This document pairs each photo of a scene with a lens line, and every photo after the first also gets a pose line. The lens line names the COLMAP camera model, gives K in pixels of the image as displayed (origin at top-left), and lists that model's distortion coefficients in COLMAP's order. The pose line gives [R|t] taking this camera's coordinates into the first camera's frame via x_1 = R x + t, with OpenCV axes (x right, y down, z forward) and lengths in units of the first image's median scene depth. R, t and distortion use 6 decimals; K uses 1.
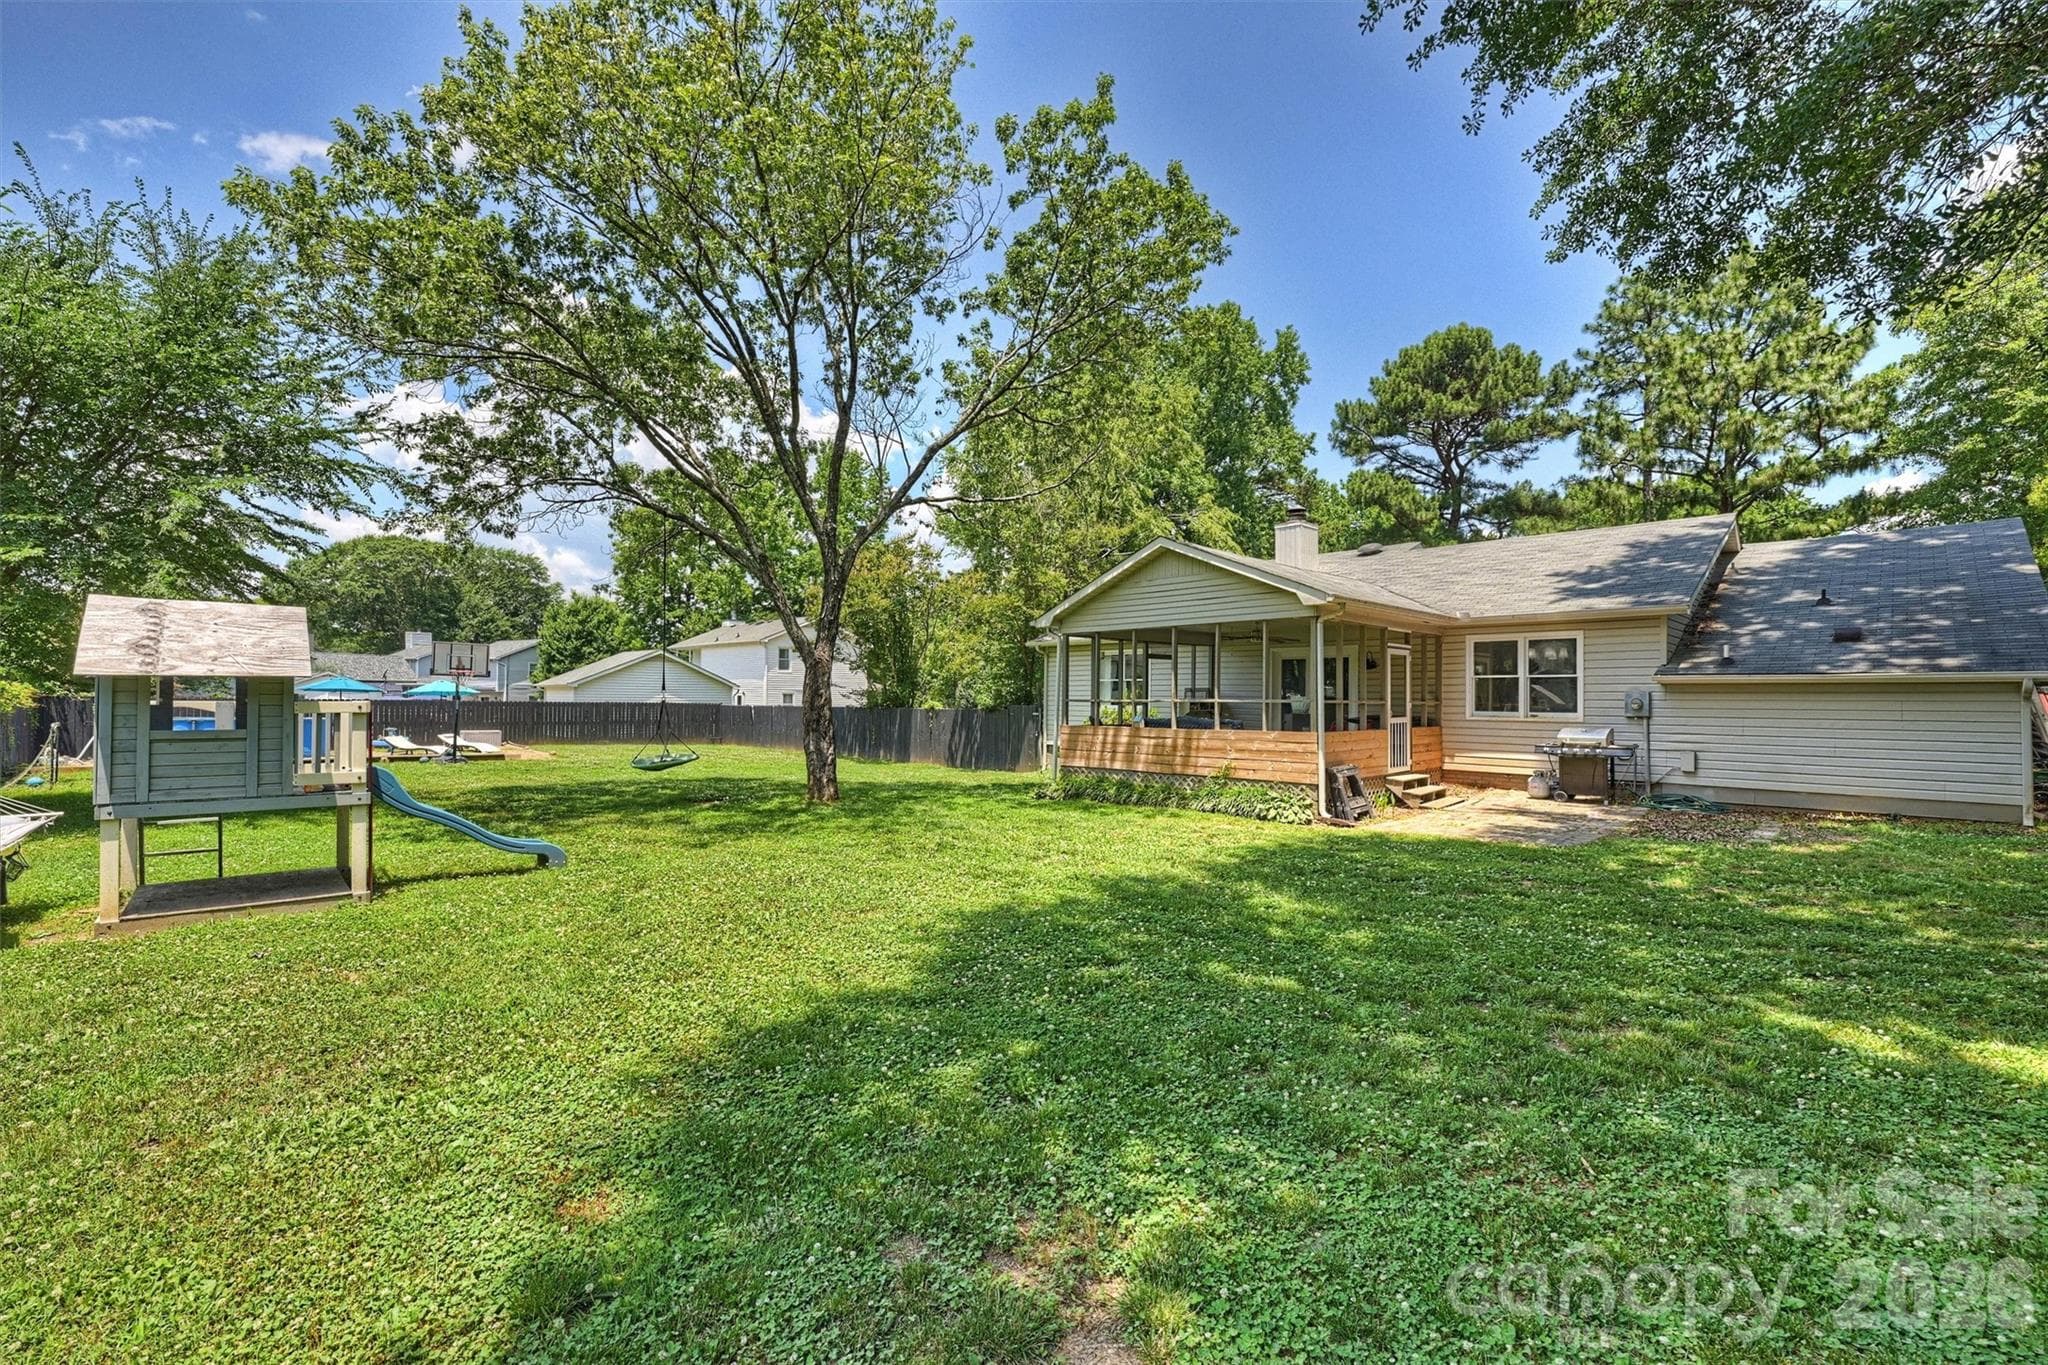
lens RADIAL K [[845.2, 0, 1014.5], [0, 845.2, 690.3], [0, 0, 1]] dist [-0.005091, 0.000284]
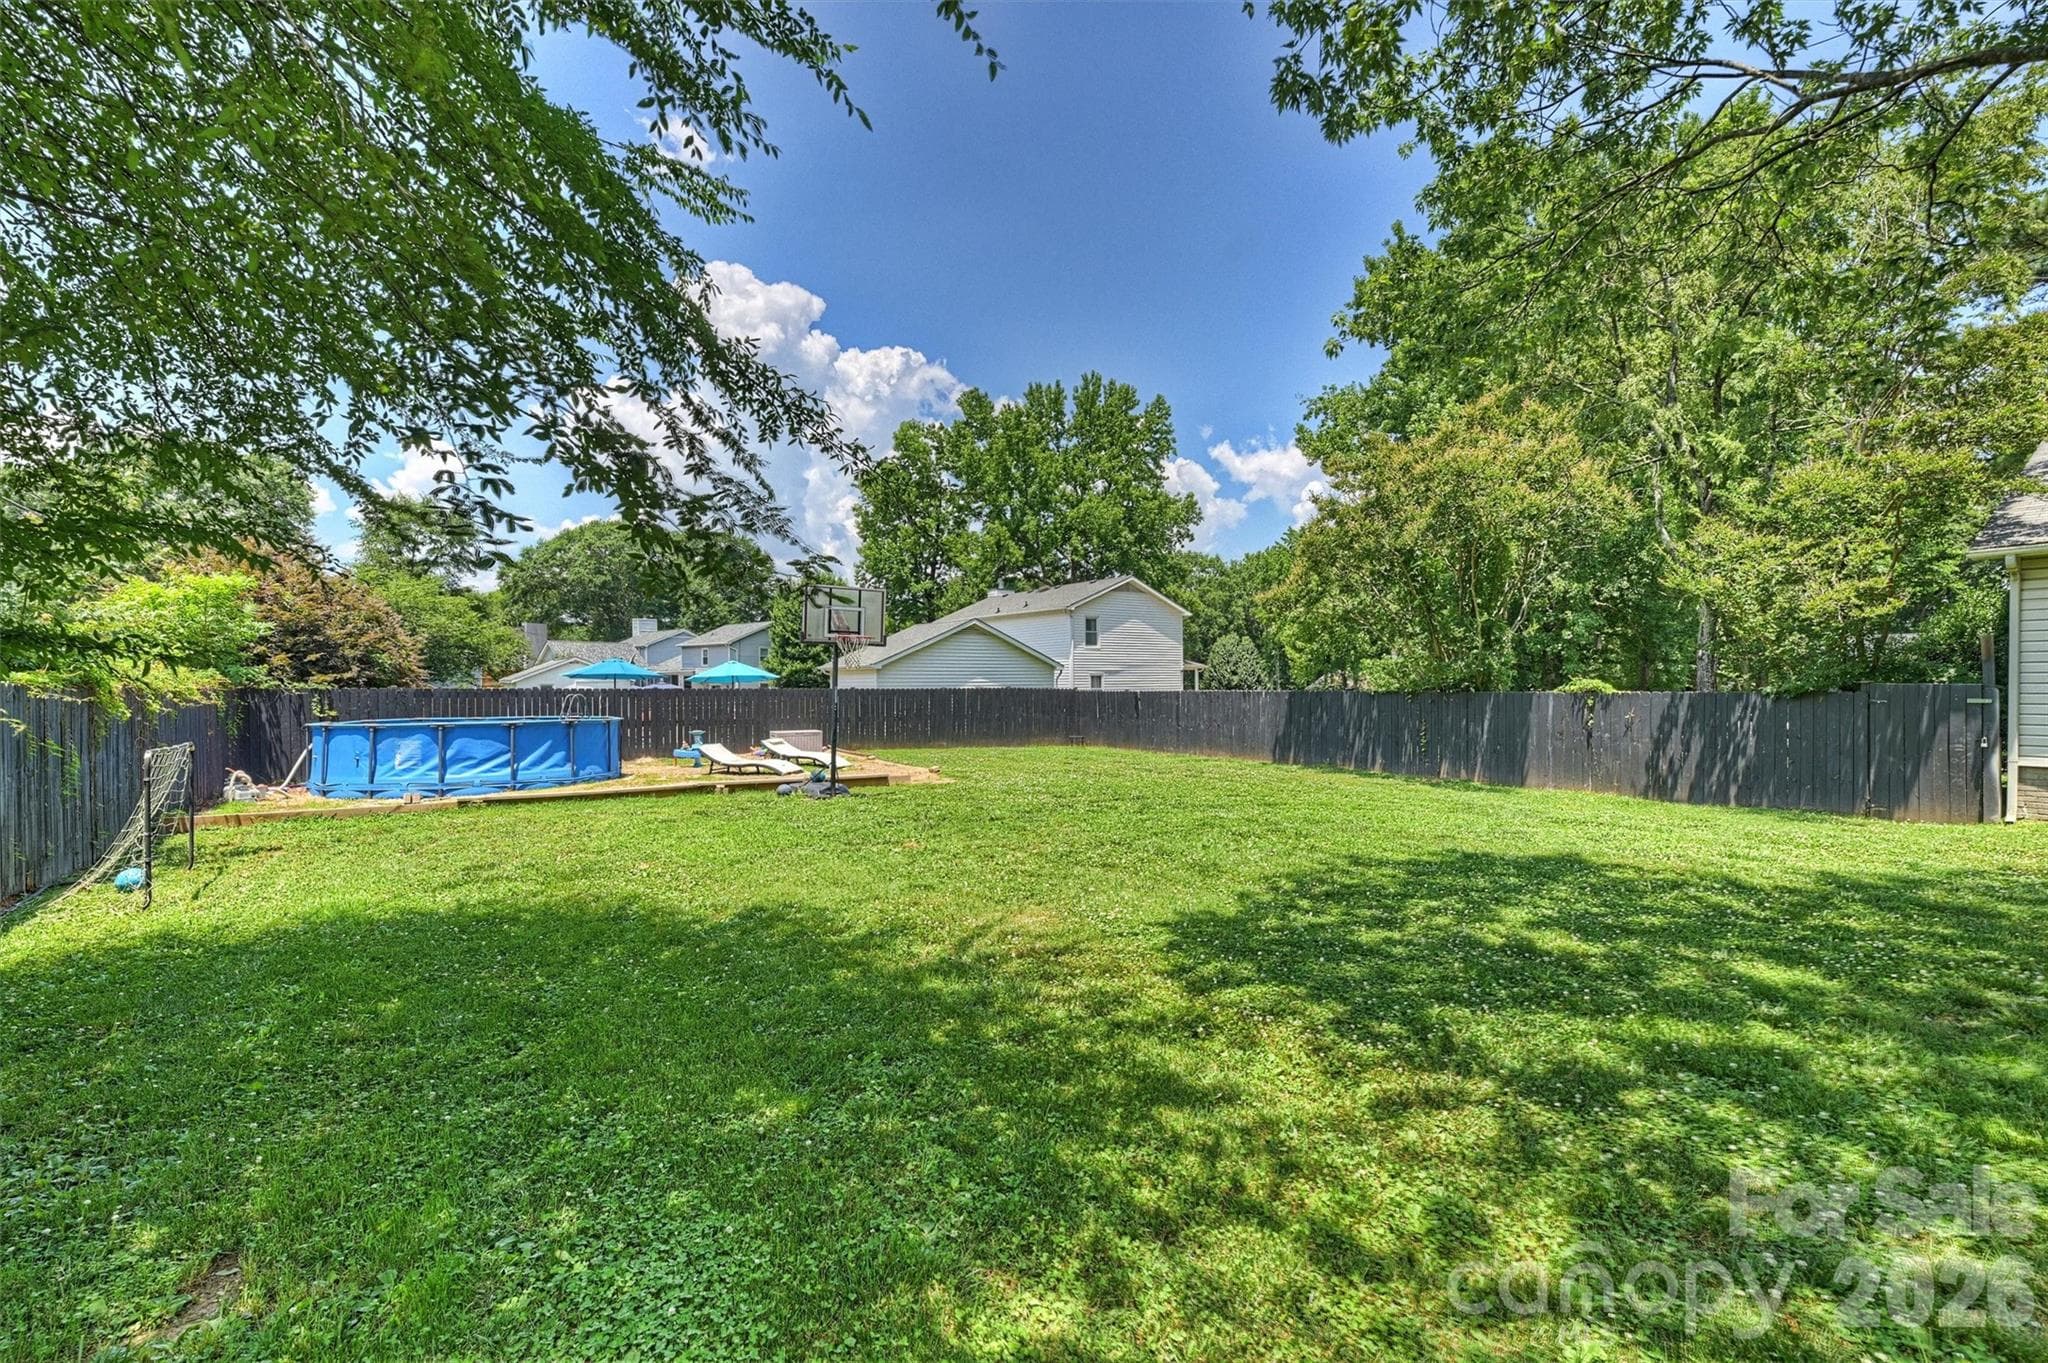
lens RADIAL K [[867.9, 0, 1032.4], [0, 867.9, 685.9], [0, 0, 1]] dist [-0.001607, -0.000786]
pose [[0.984576, -0.011647, -0.174569, -0.153948], [0.014097, 0.999819, 0.012801, 0.001907], [0.174388, -0.015064, 0.984562, 0.158690]]
